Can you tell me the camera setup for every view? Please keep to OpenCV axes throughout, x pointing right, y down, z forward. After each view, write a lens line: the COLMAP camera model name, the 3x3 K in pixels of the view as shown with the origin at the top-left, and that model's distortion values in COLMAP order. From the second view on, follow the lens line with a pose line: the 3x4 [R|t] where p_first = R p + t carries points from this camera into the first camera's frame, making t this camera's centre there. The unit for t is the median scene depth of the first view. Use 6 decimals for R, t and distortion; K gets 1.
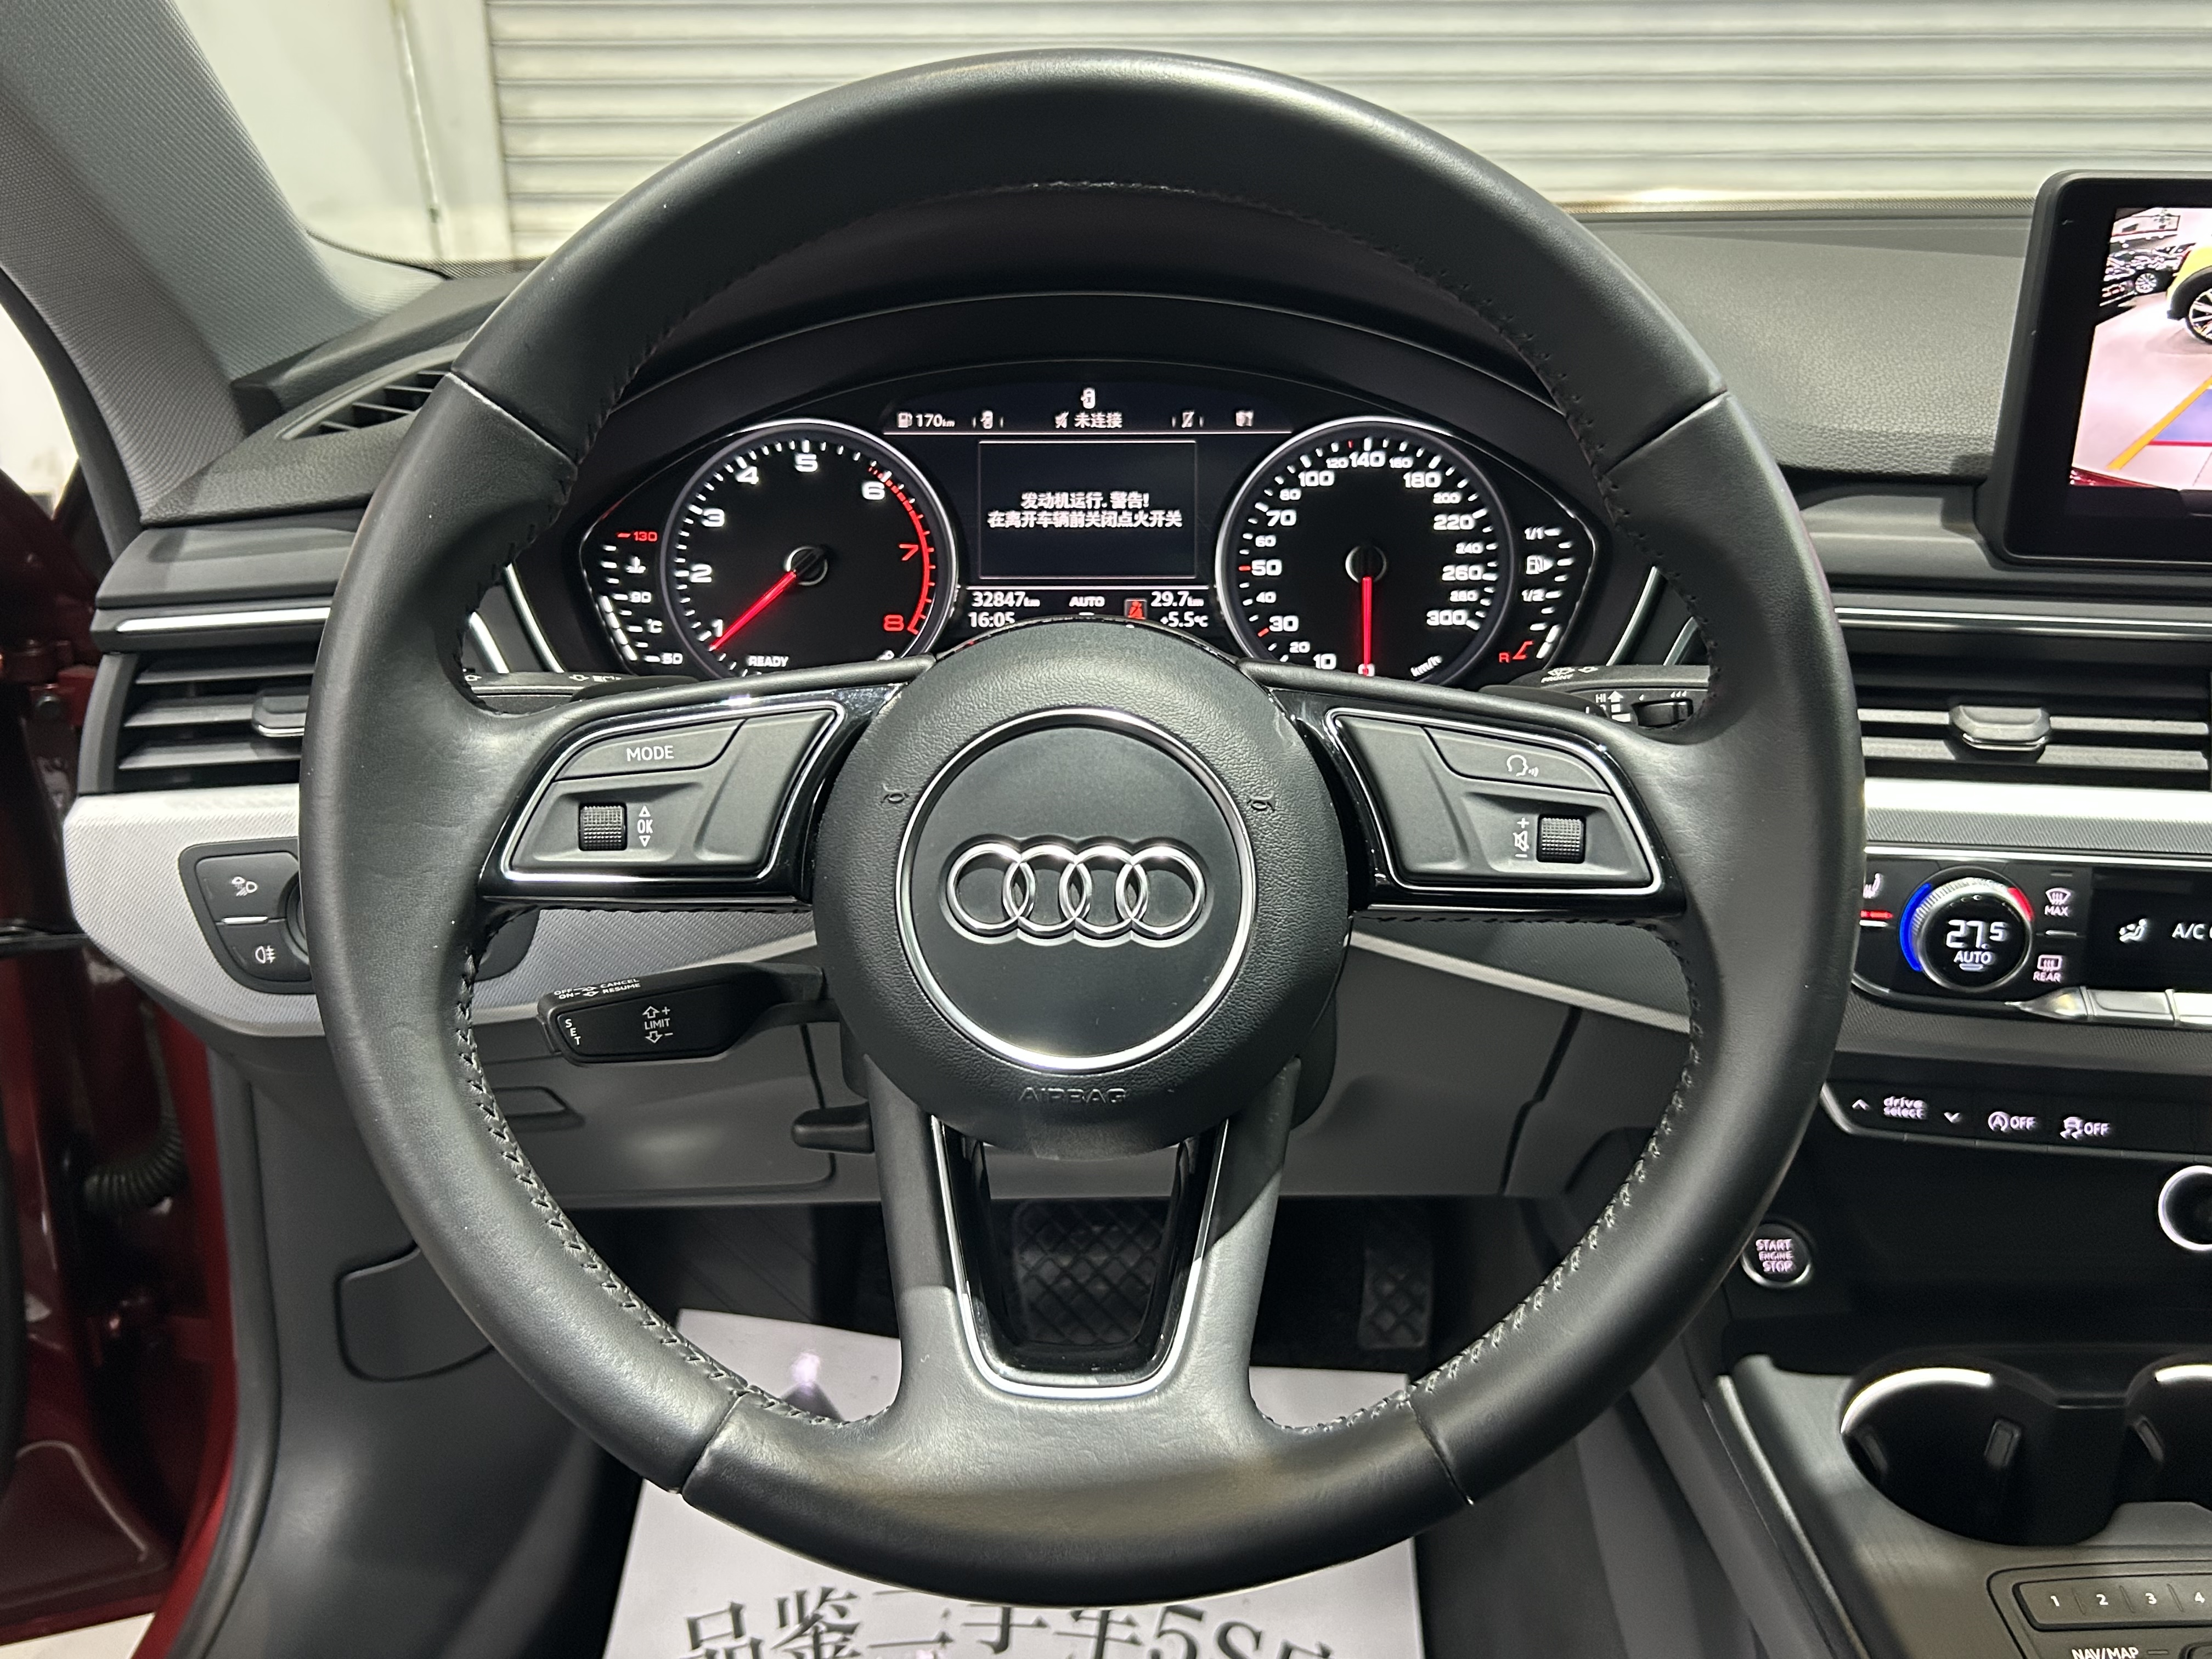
lens RADIAL K [[1951.6, 0, 1106.0], [0, 1951.6, 829.5], [0, 0, 1]] dist [0.148097, -0.339661]
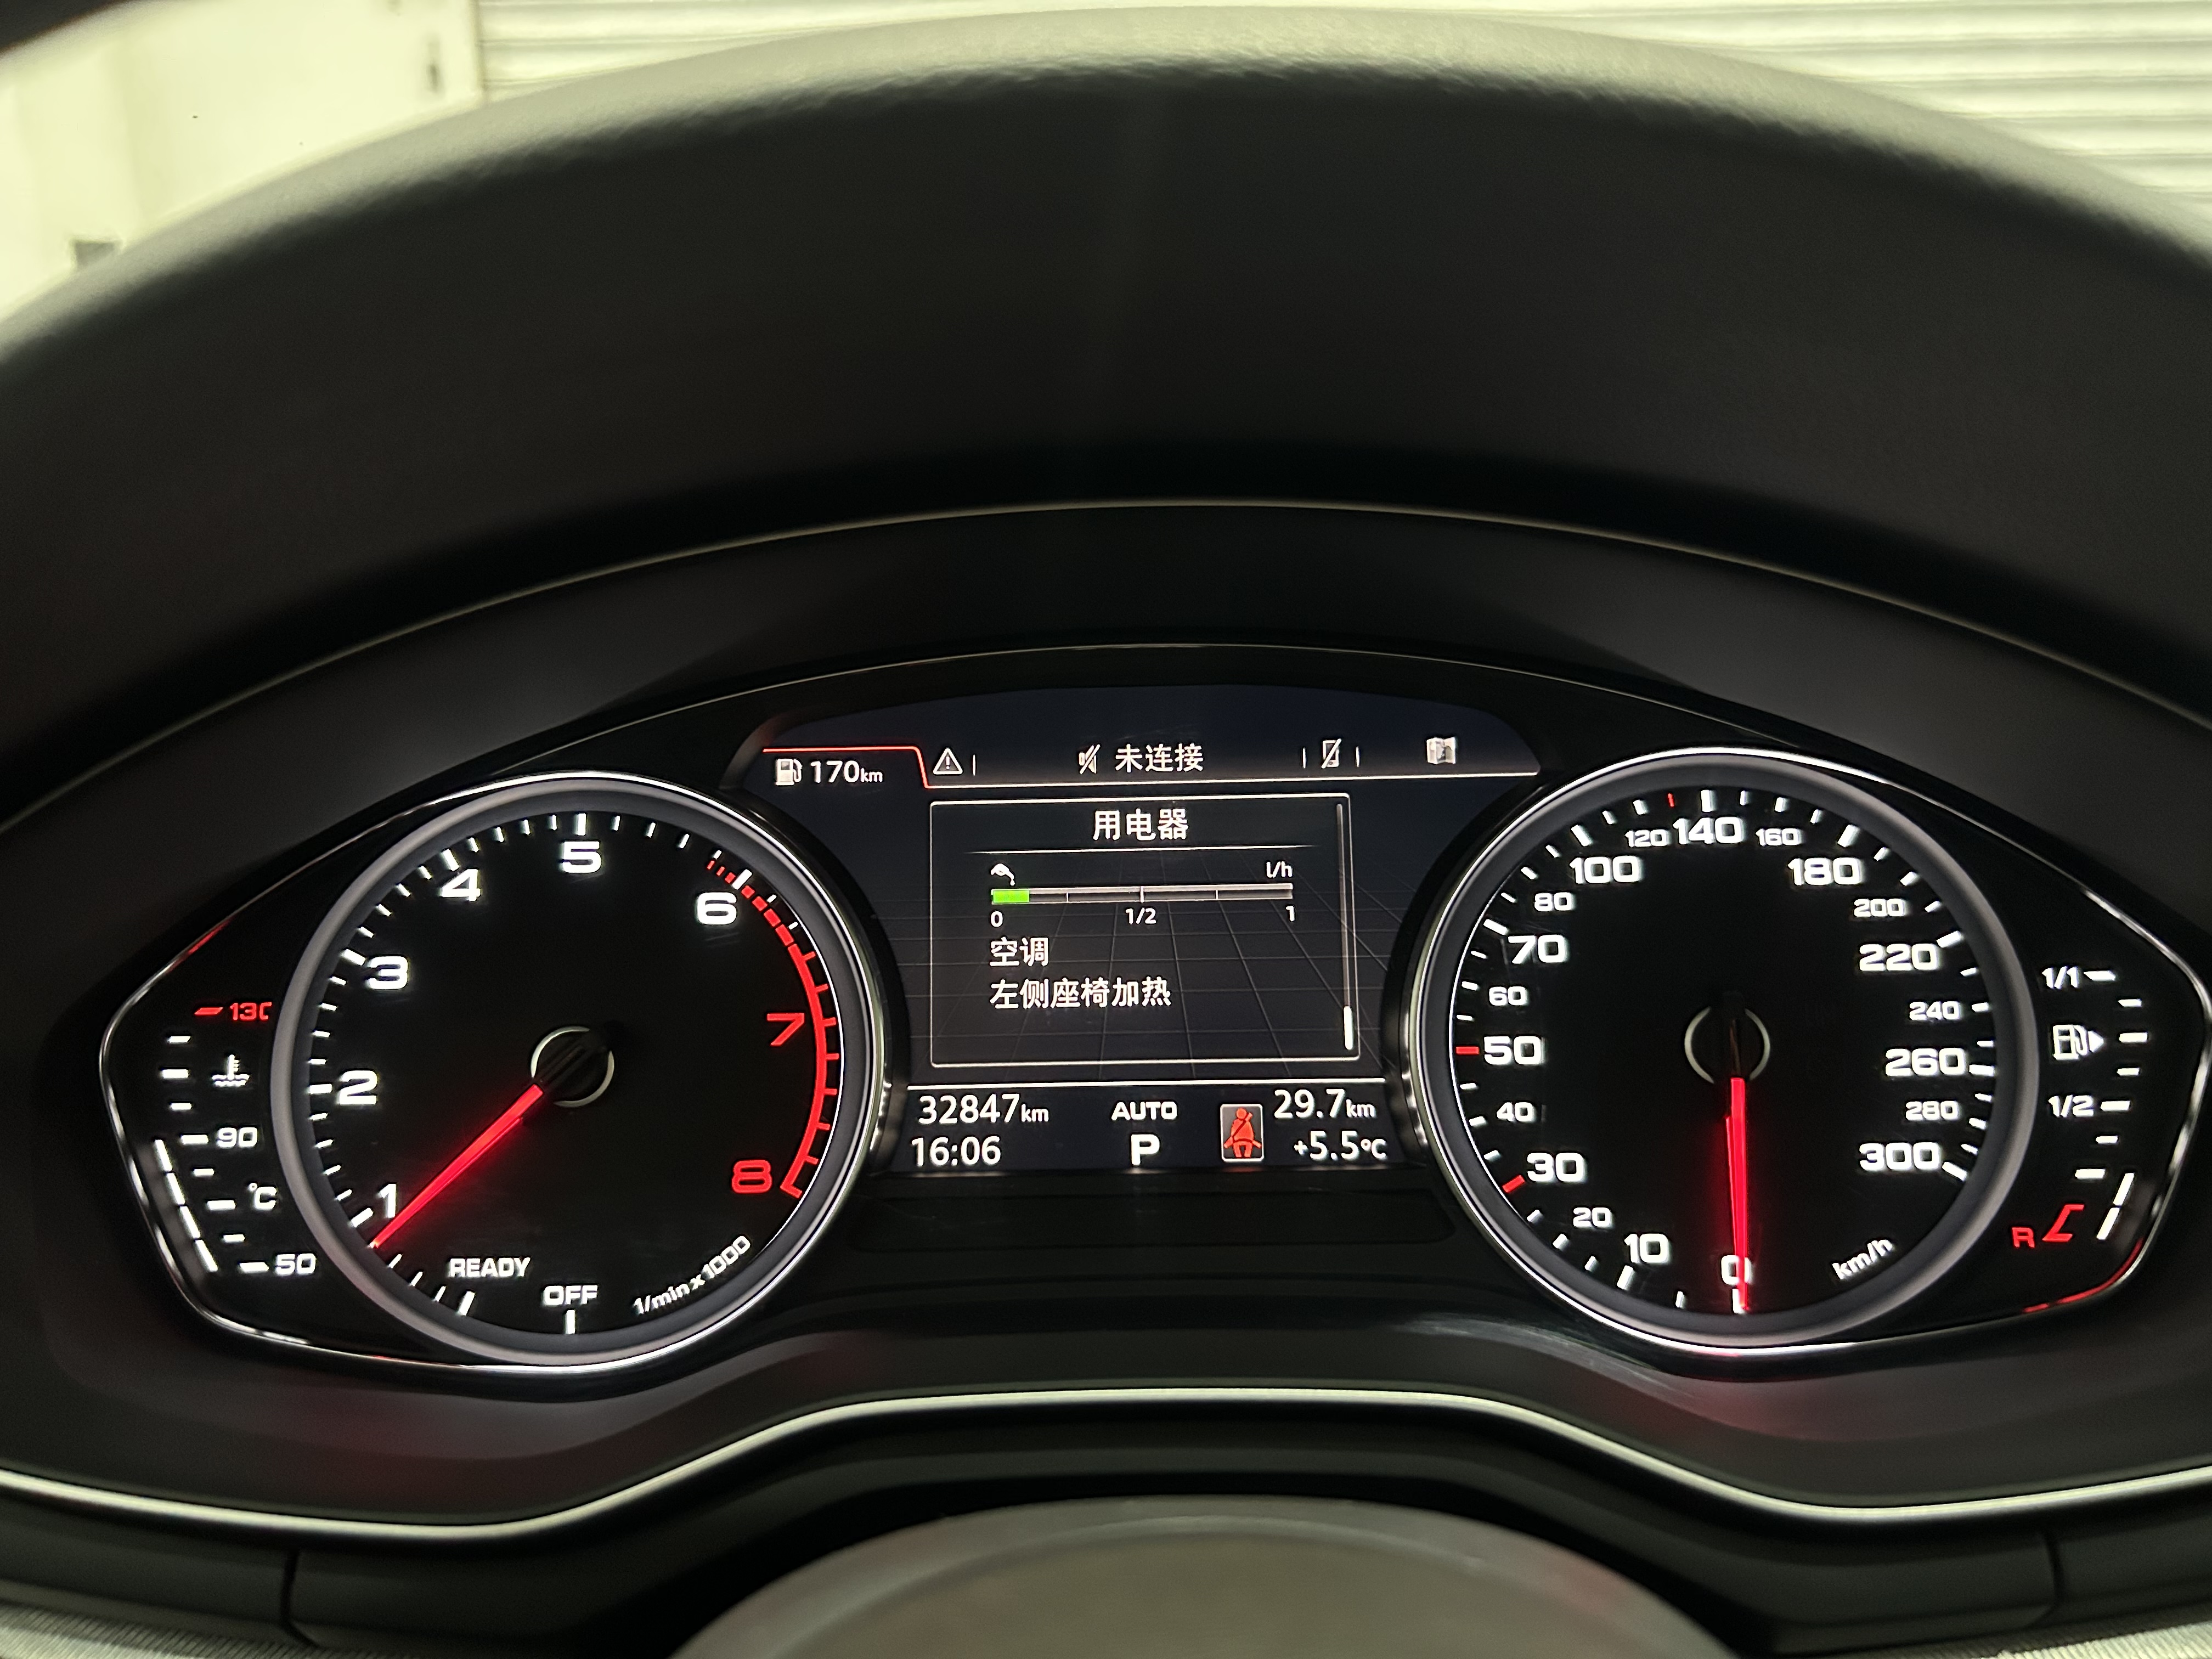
lens RADIAL K [[1661.1, 0, 1096.9], [0, 1661.1, 863.1], [0, 0, 1]] dist [0.024019, -0.046691]
pose [[0.999839, -0.017793, -0.002367, -0.020374], [0.017447, 0.994344, -0.104762, -0.138908], [0.004218, 0.104704, 0.994494, 0.582184]]
